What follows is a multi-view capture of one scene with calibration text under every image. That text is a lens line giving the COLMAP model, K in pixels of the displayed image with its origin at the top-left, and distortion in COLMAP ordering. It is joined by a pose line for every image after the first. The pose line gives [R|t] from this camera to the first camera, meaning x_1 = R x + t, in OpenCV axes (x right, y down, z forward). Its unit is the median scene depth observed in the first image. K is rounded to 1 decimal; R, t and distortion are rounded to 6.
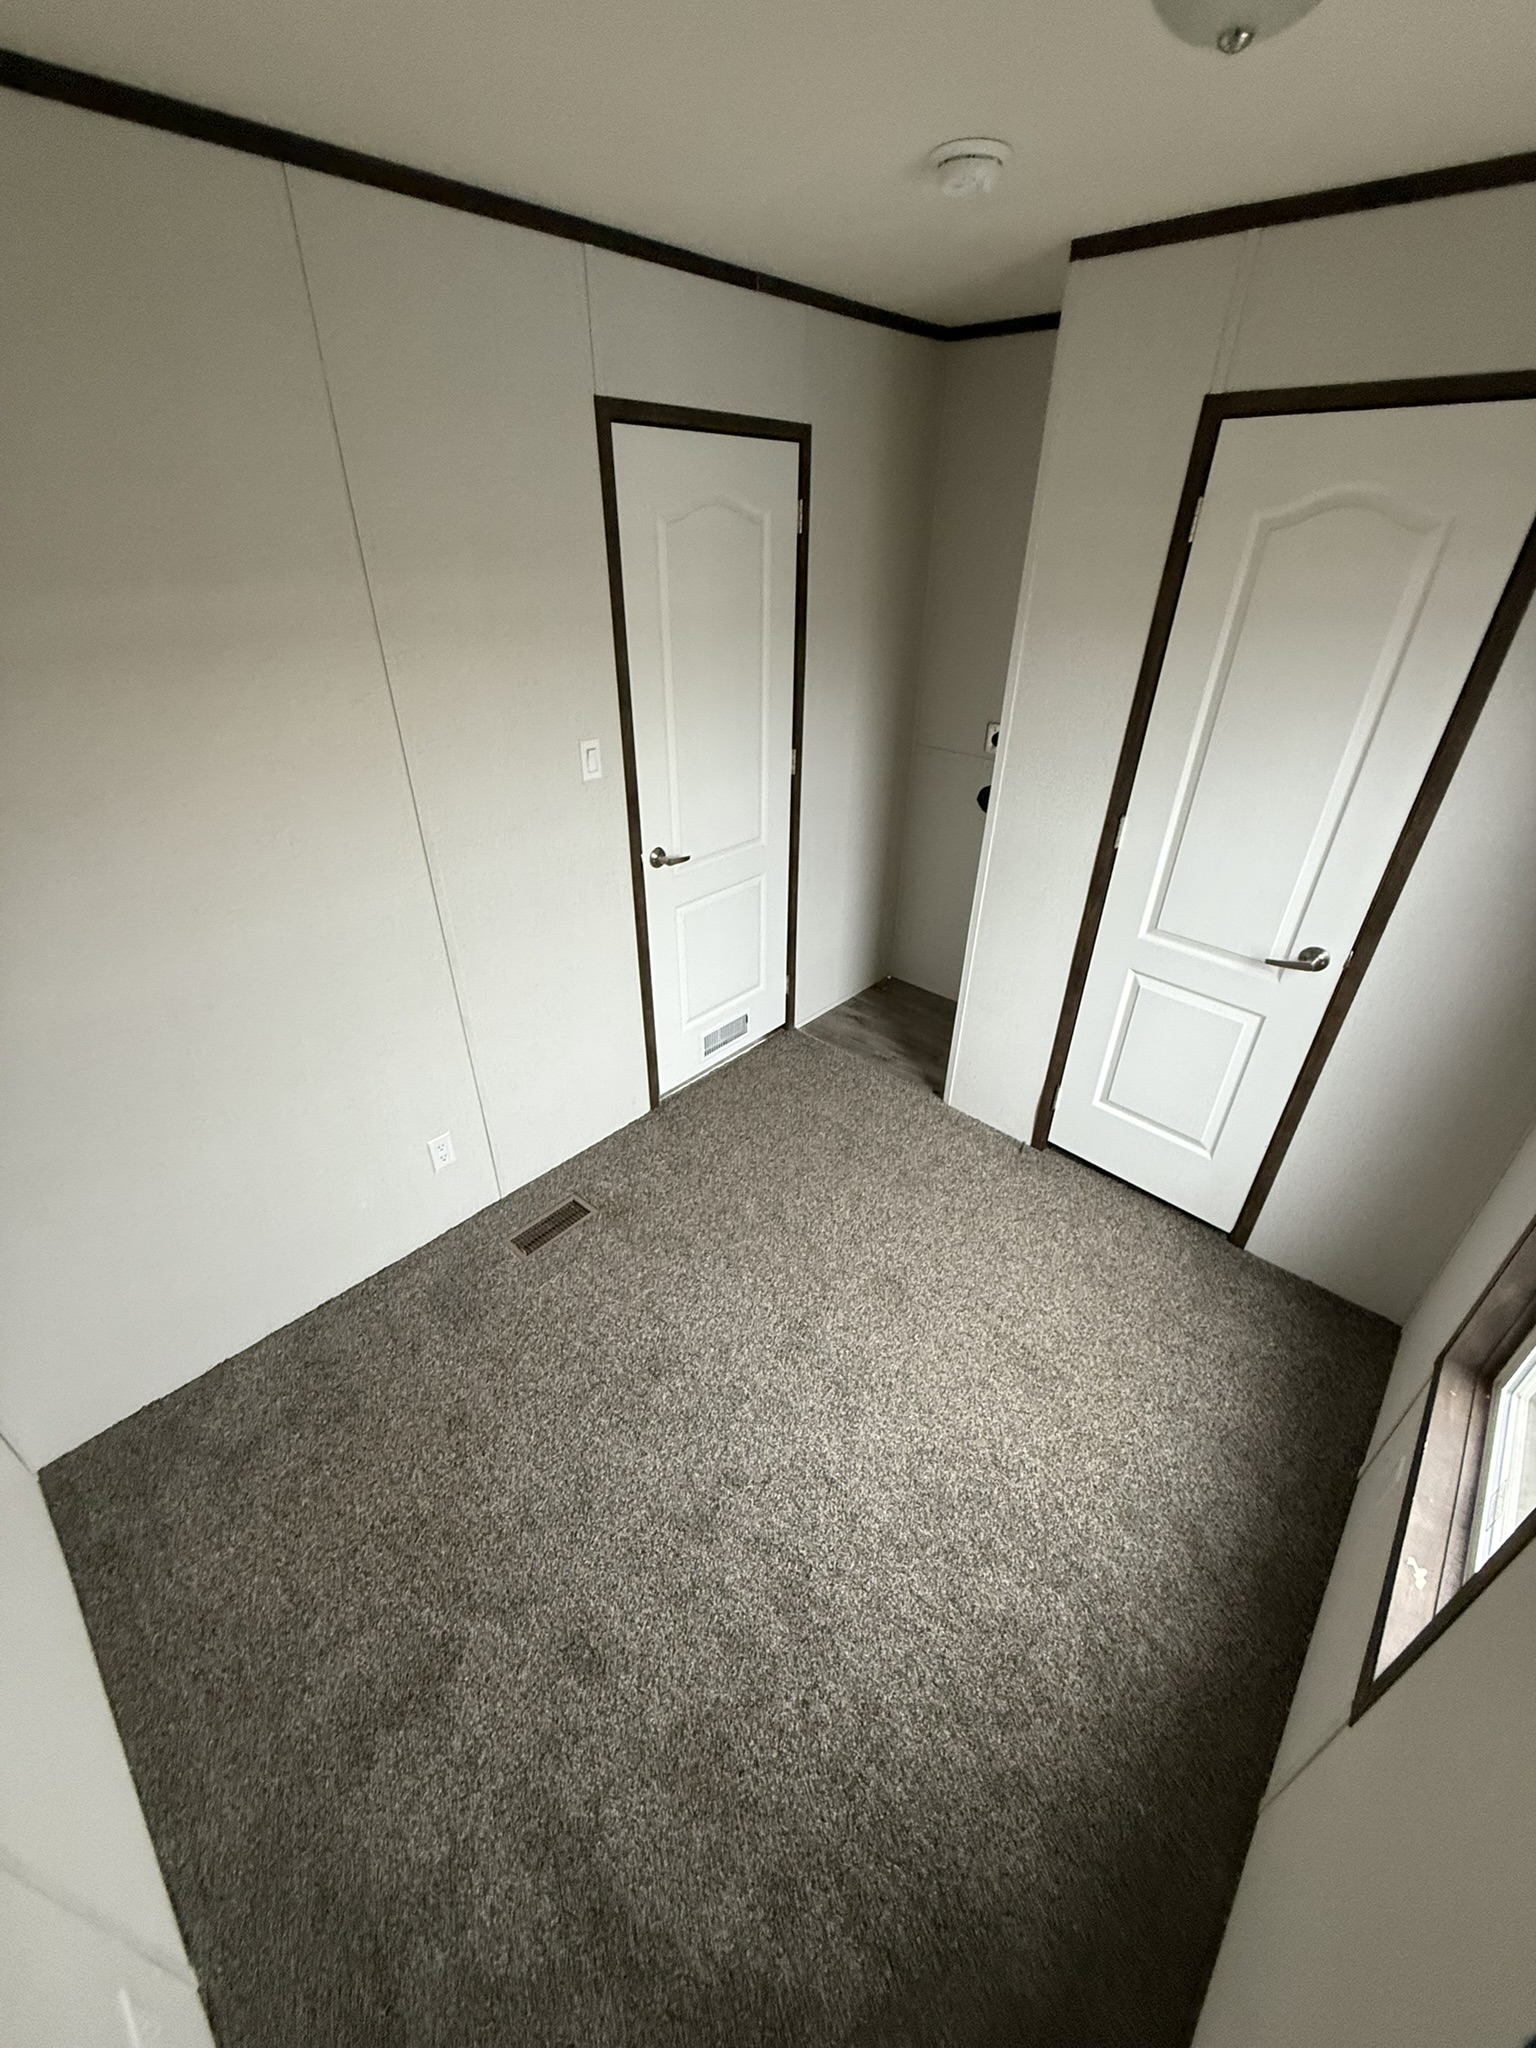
lens RADIAL K [[811.2, 0, 774.5], [0, 811.2, 1018.1], [0, 0, 1]] dist [0.000847, -0.000670]
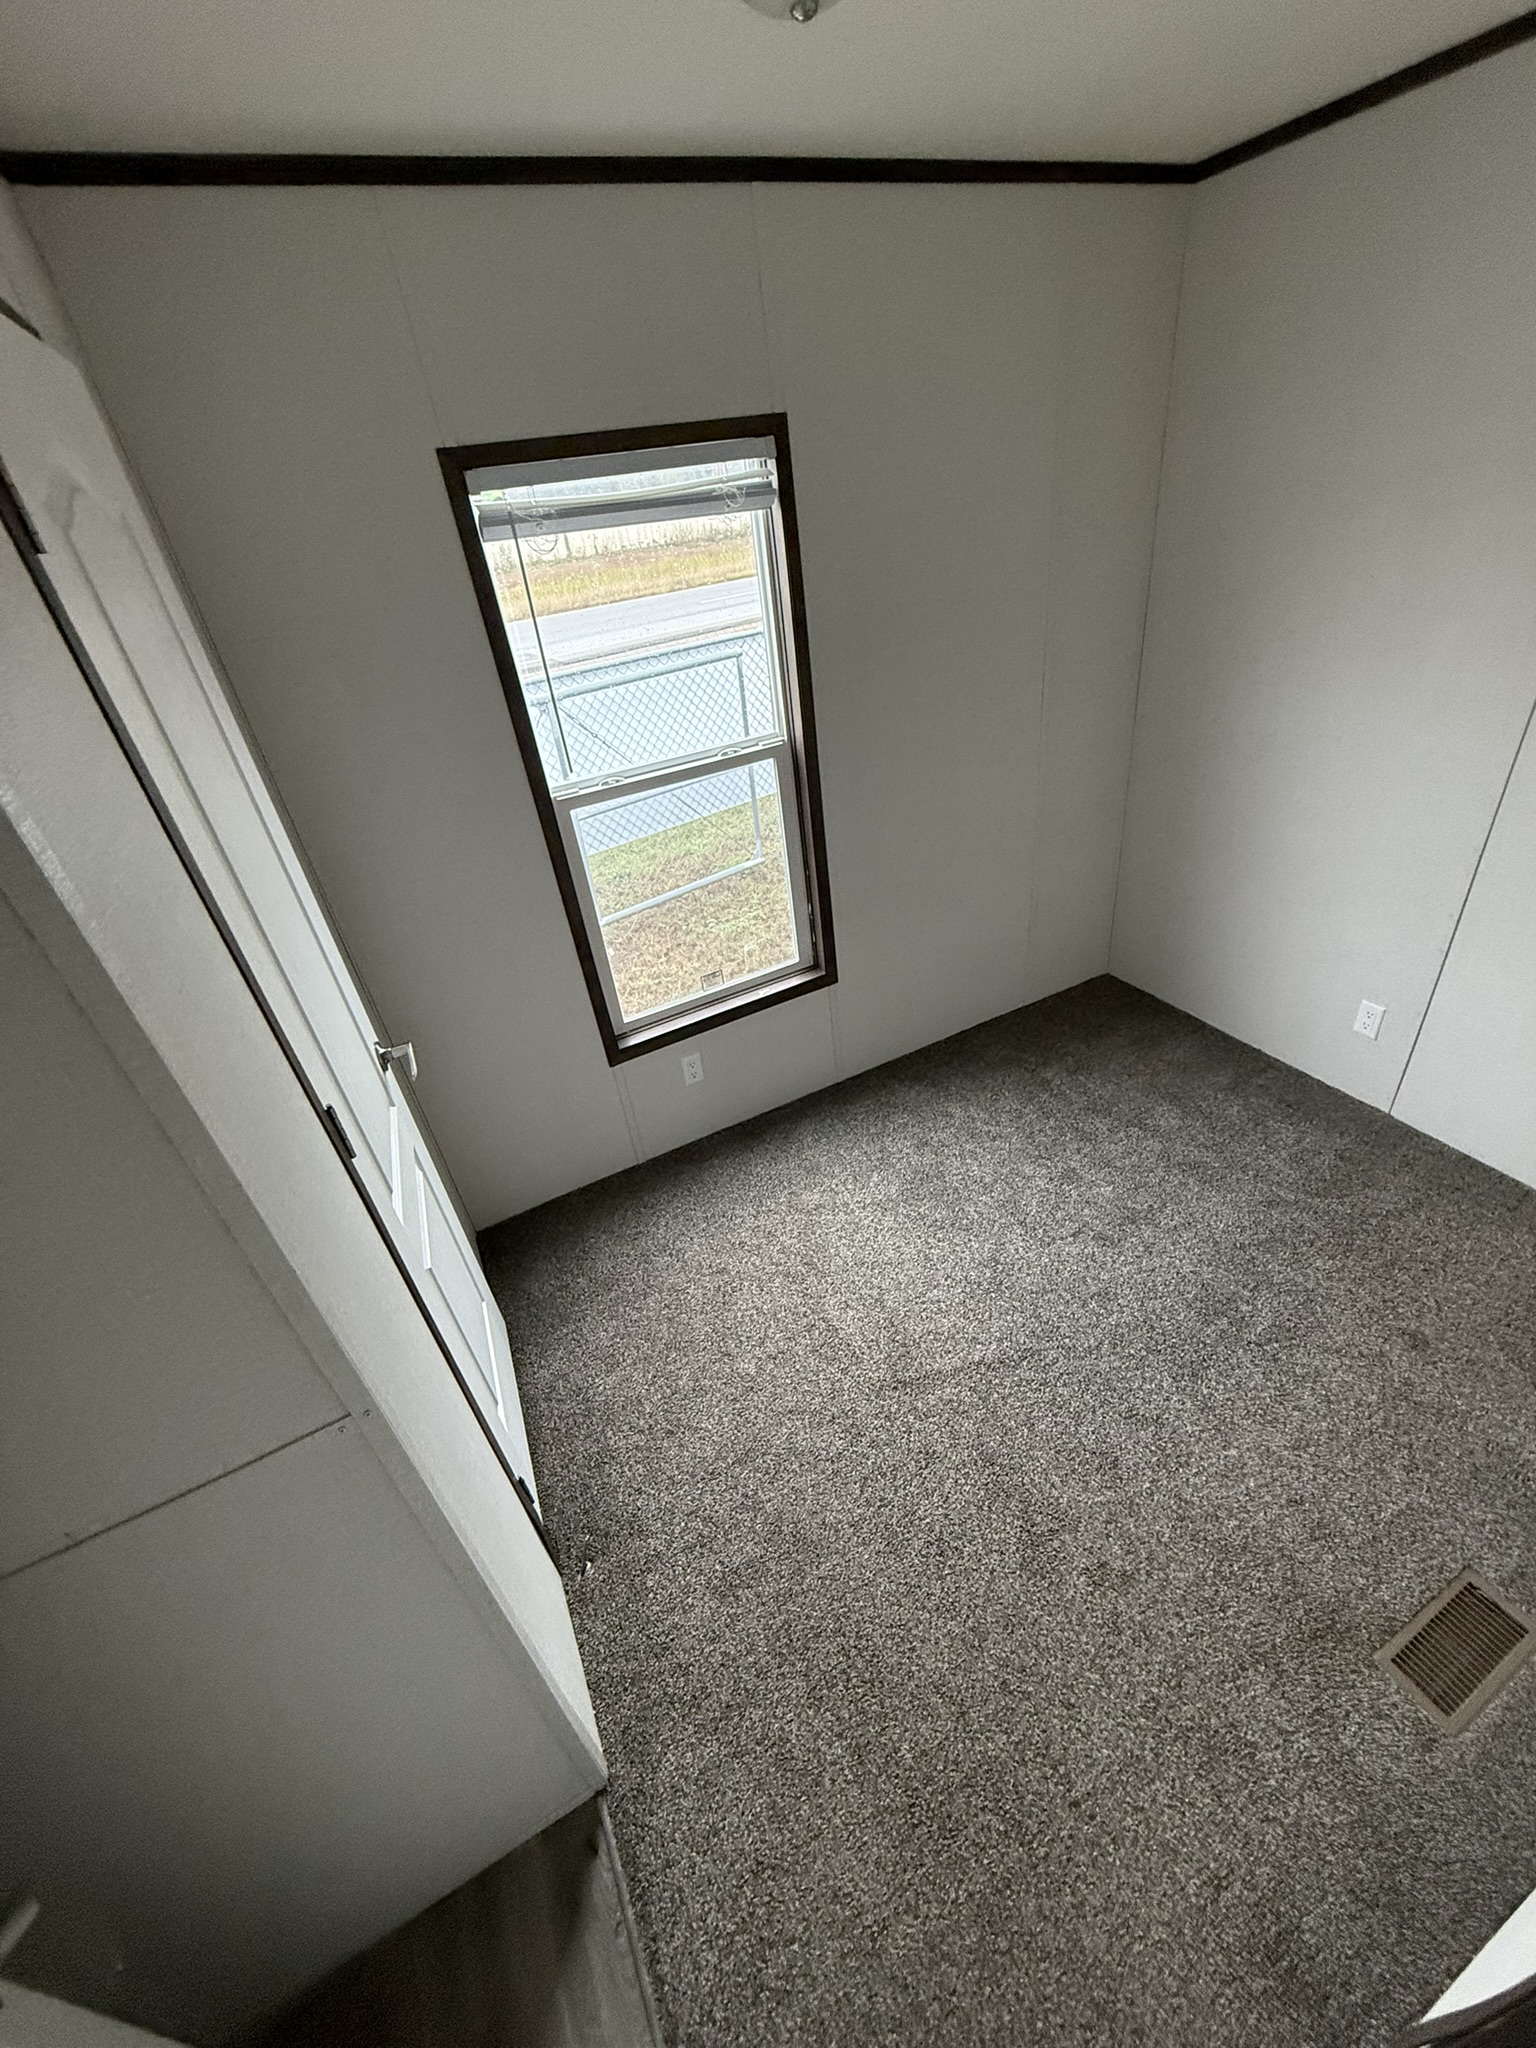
lens RADIAL K [[811.2, 0, 764.4], [0, 811.2, 1016.7], [0, 0, 1]] dist [0.000847, -0.000670]
pose [[-0.924856, -0.109401, 0.364243, 0.013519], [0.281786, 0.446089, 0.849471, -0.626596], [-0.255418, 0.888277, -0.381740, 1.088726]]
